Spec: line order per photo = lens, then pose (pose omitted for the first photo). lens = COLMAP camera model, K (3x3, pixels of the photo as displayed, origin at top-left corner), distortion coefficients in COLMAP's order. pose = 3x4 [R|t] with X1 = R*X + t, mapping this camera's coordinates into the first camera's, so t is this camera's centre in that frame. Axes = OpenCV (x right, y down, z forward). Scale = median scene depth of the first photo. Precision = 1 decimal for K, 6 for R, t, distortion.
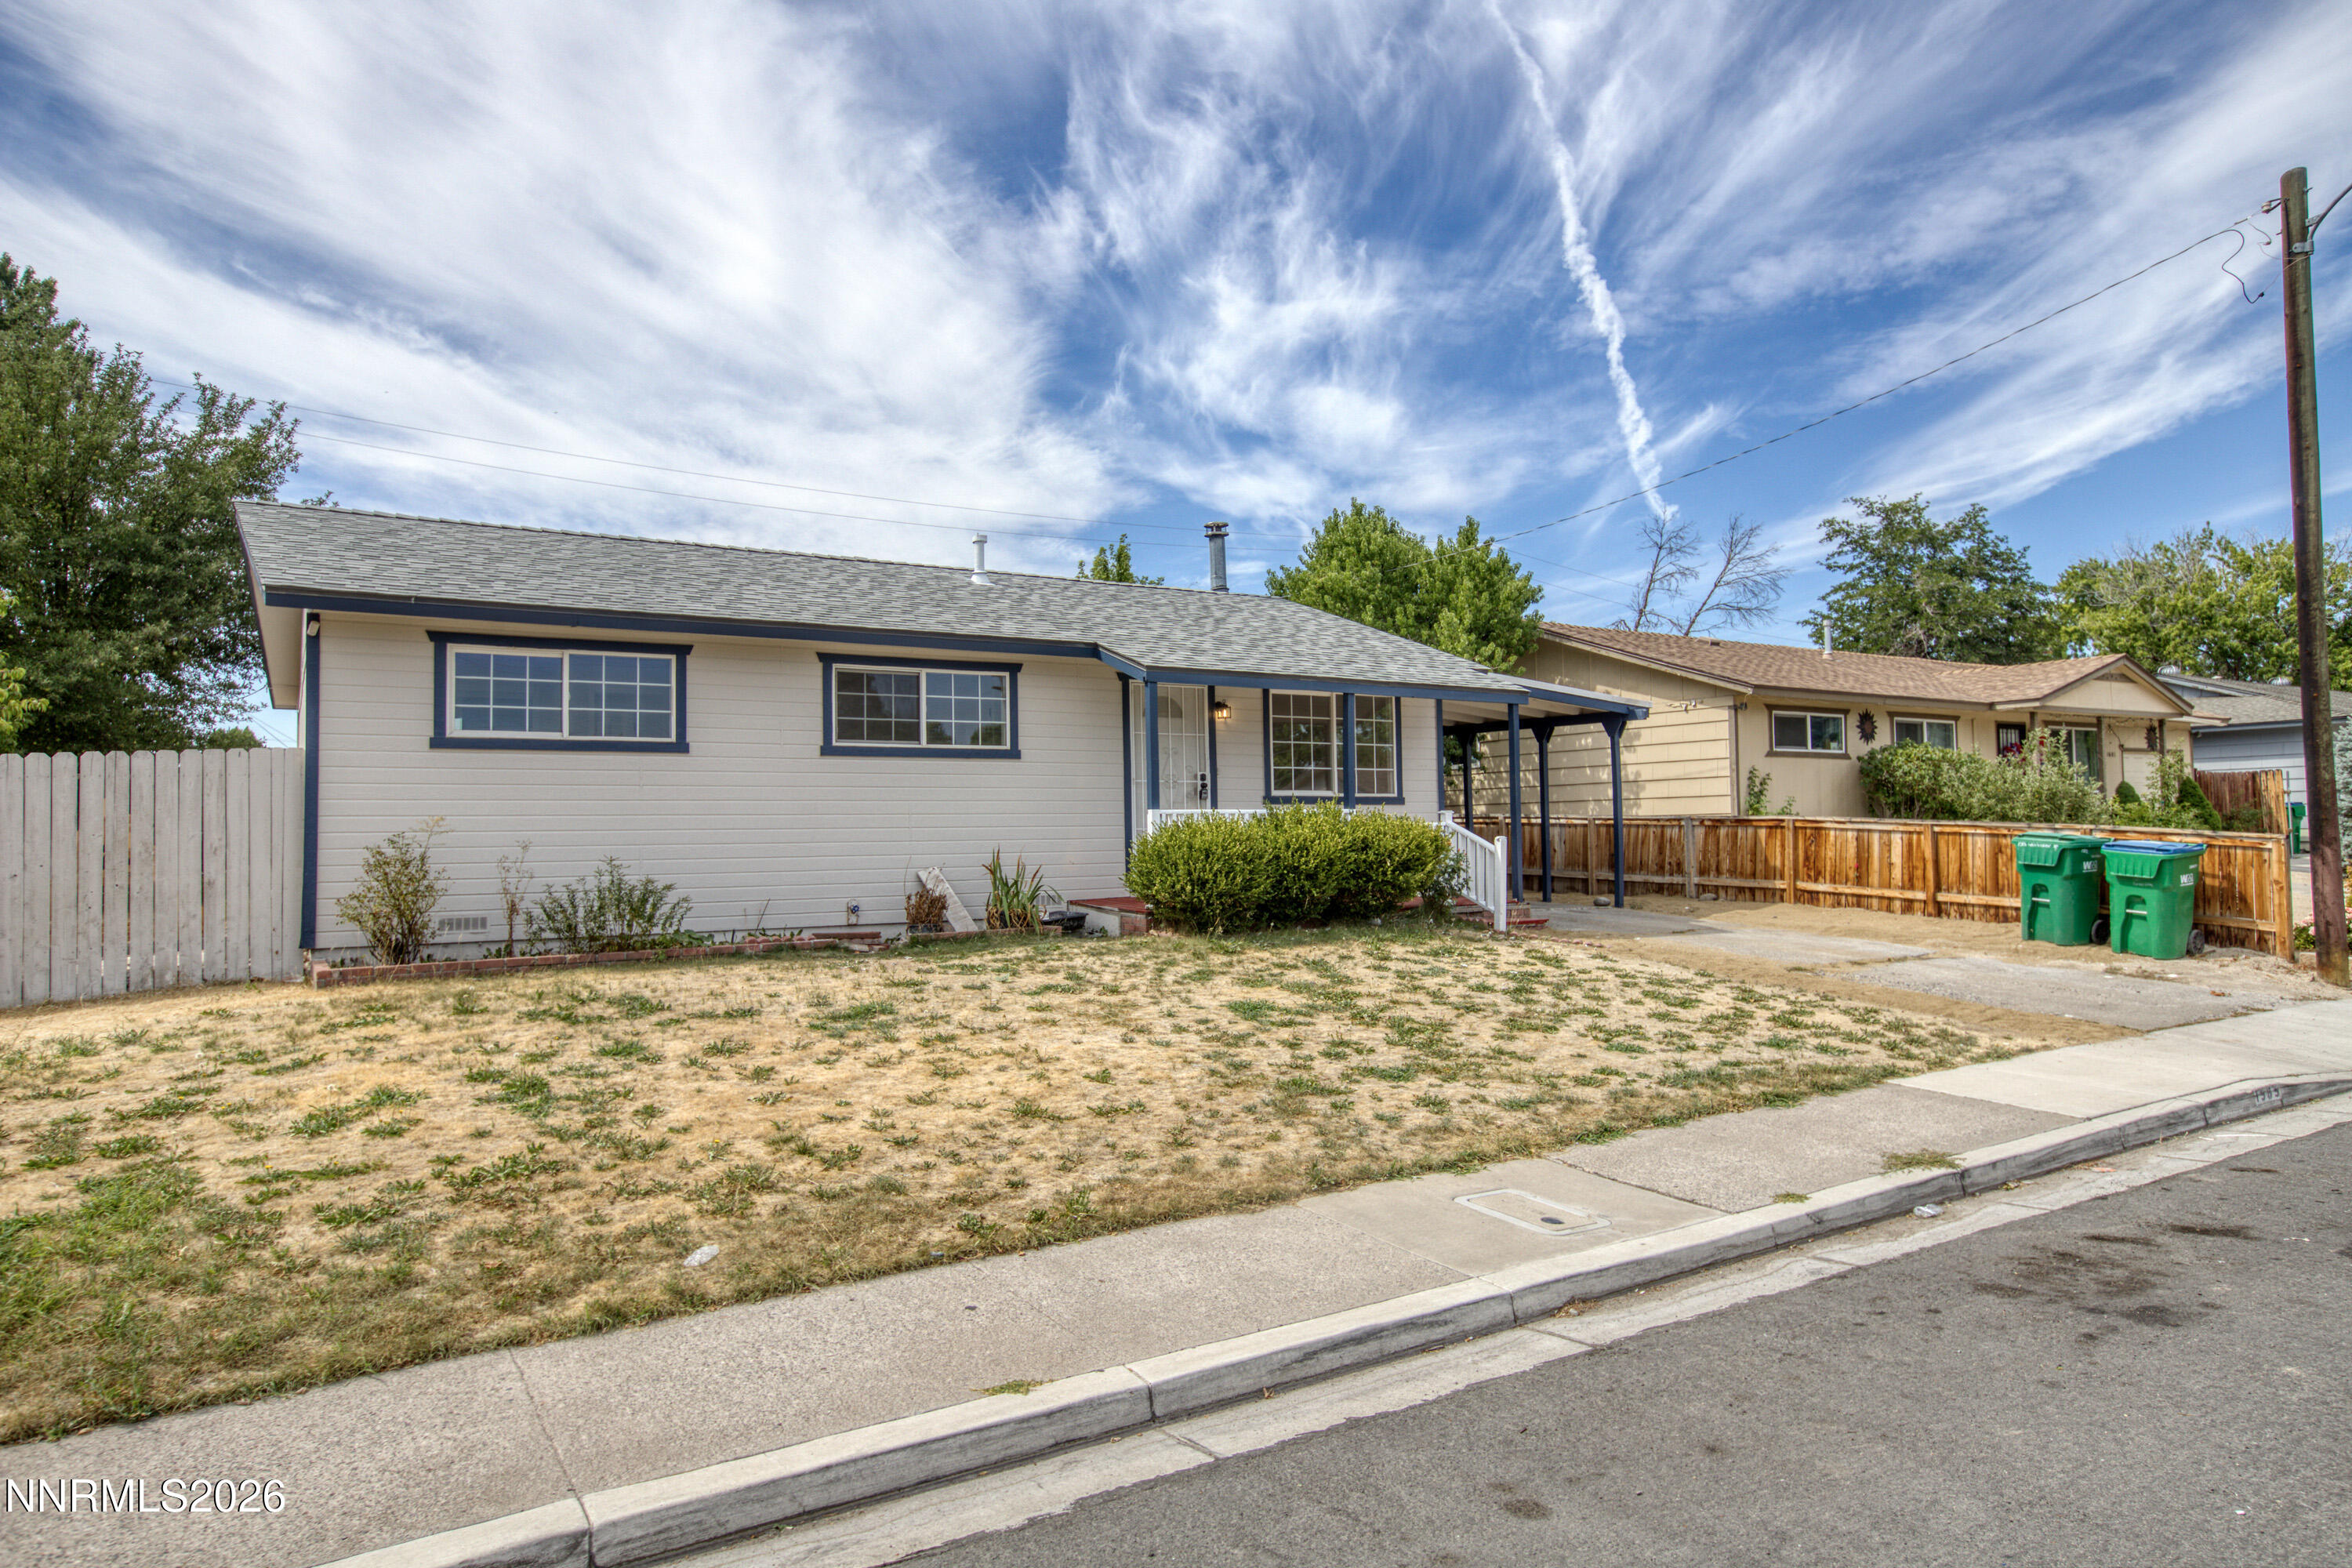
lens RADIAL K [[1462.6, 0, 1176.0], [0, 1462.6, 784.0], [0, 0, 1]] dist [0.044699, 0.000315]
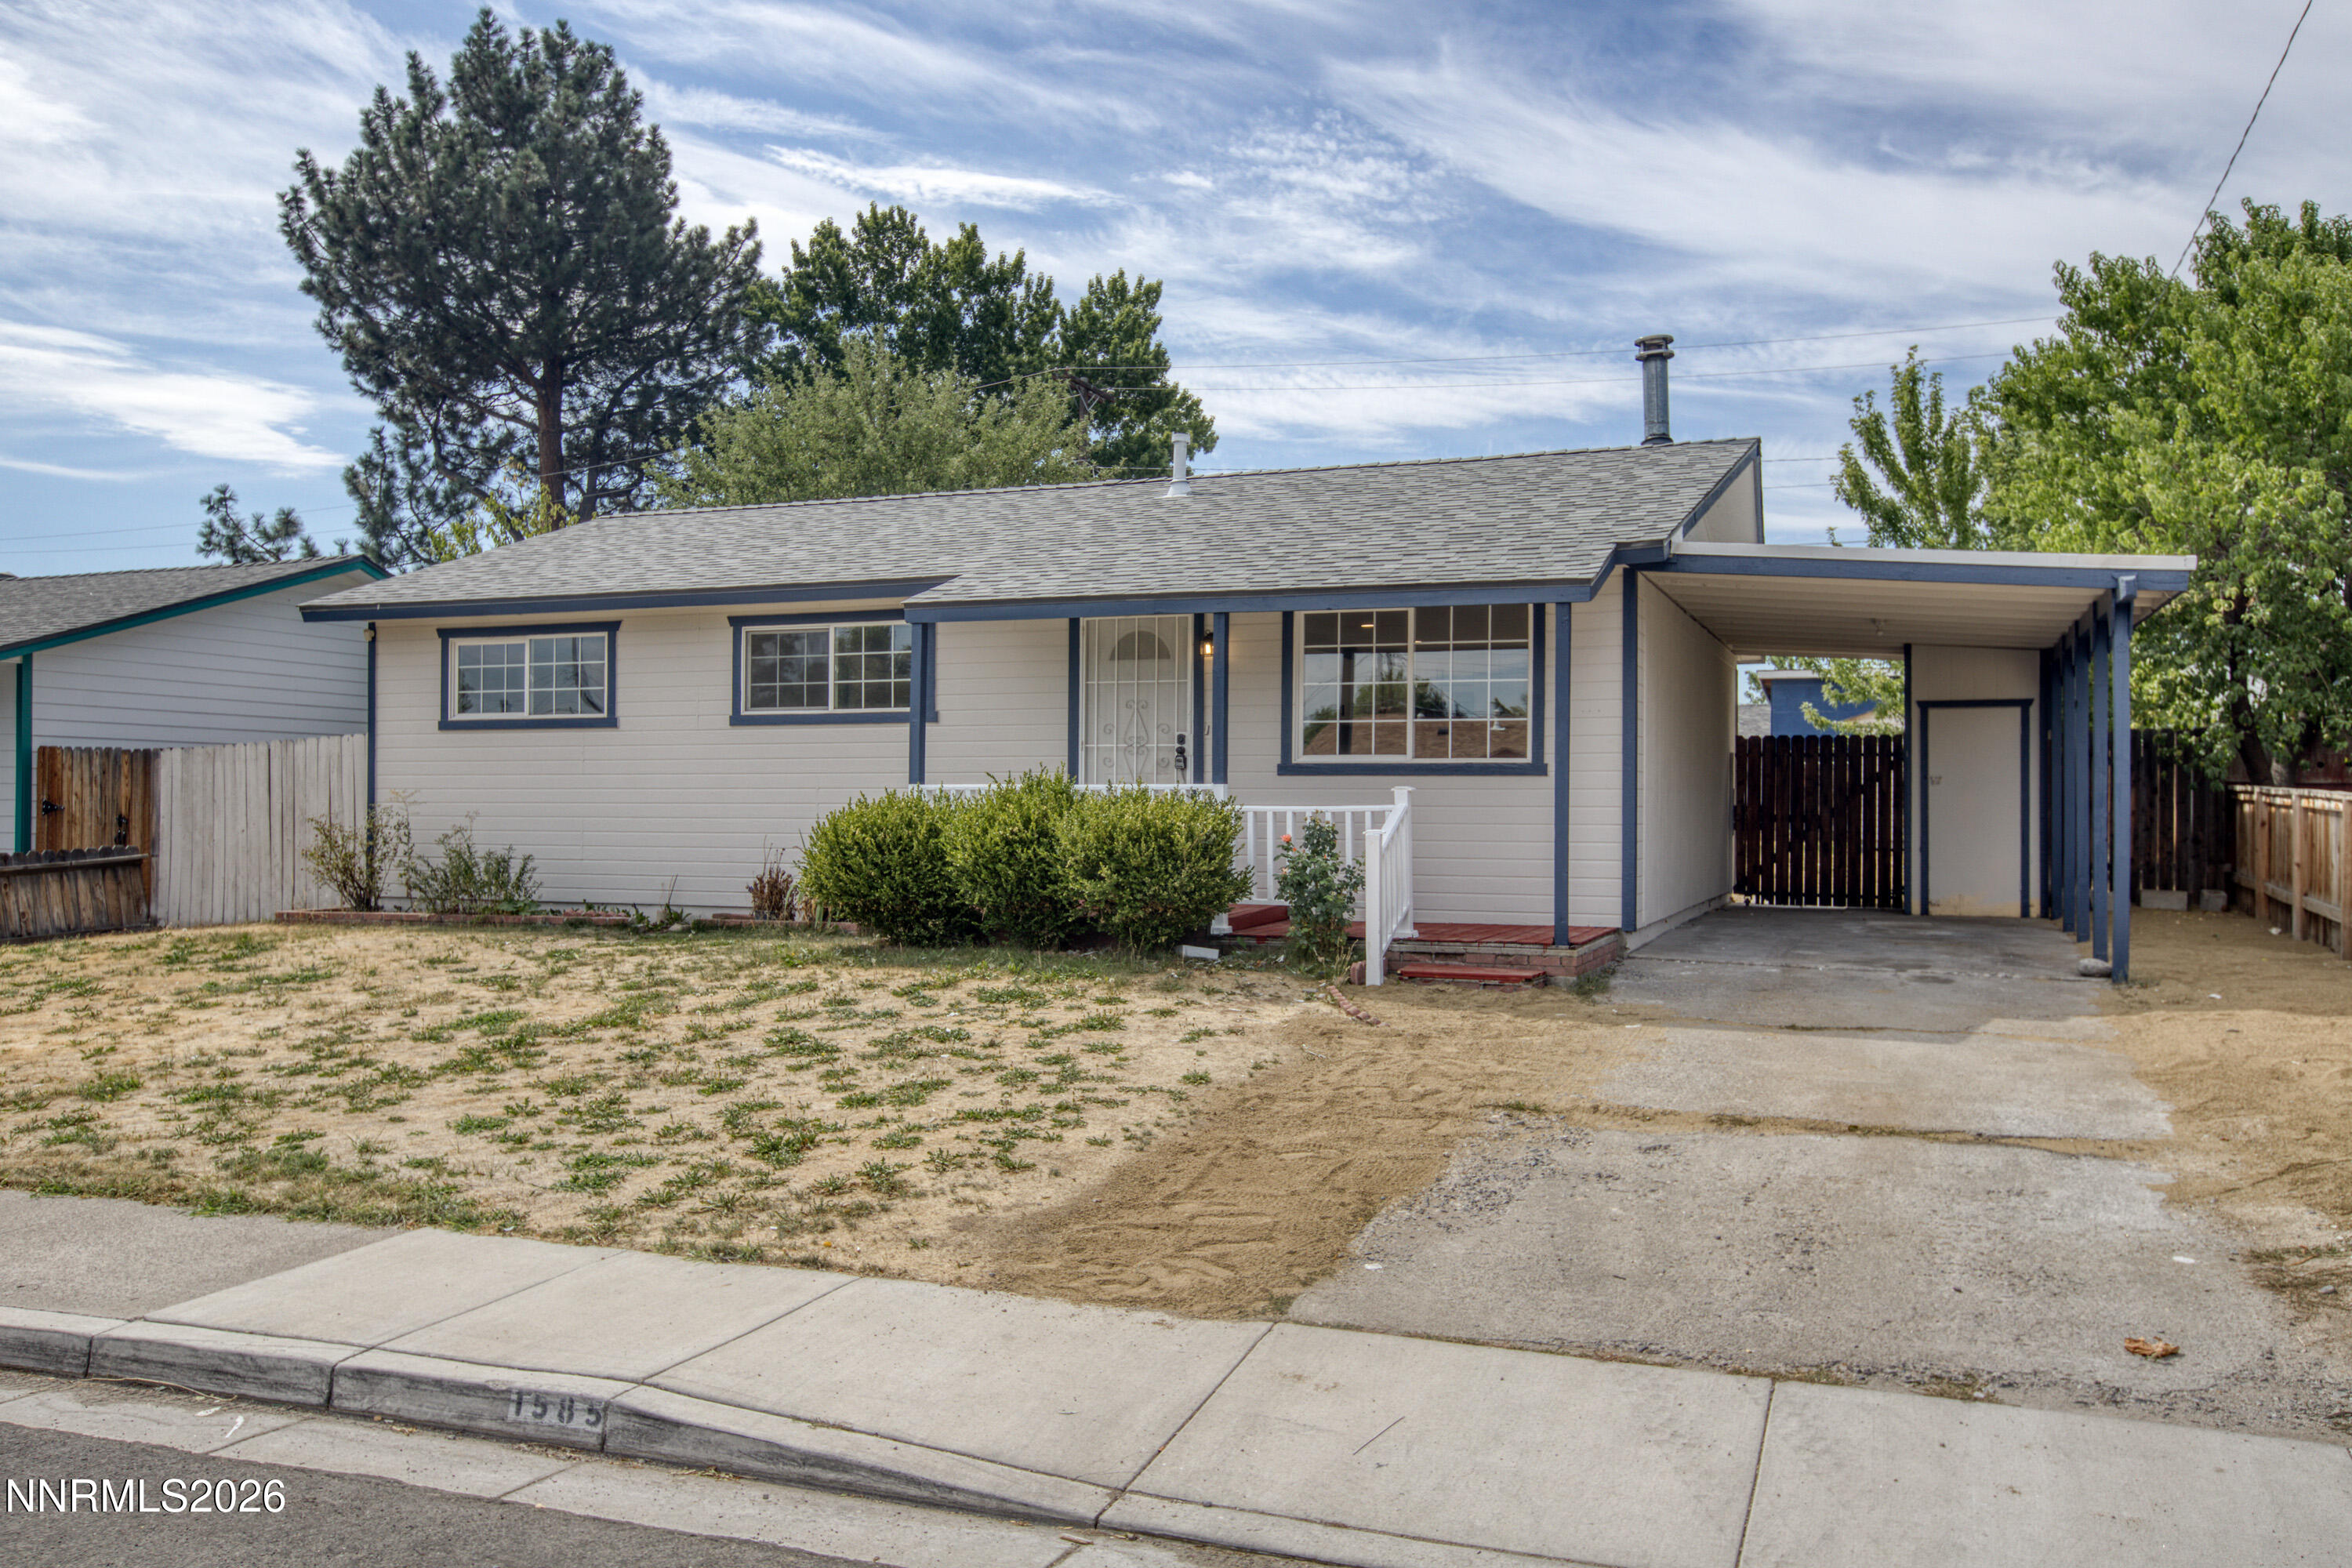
lens RADIAL K [[1869.7, 0, 1172.1], [0, 1869.7, 828.1], [0, 0, 1]] dist [0.016869, 0.003219]
pose [[0.589089, 0.021696, -0.807777, 0.835530], [0.015780, 0.999140, 0.038344, 0.004229], [0.807914, -0.035335, 0.588240, 0.482165]]
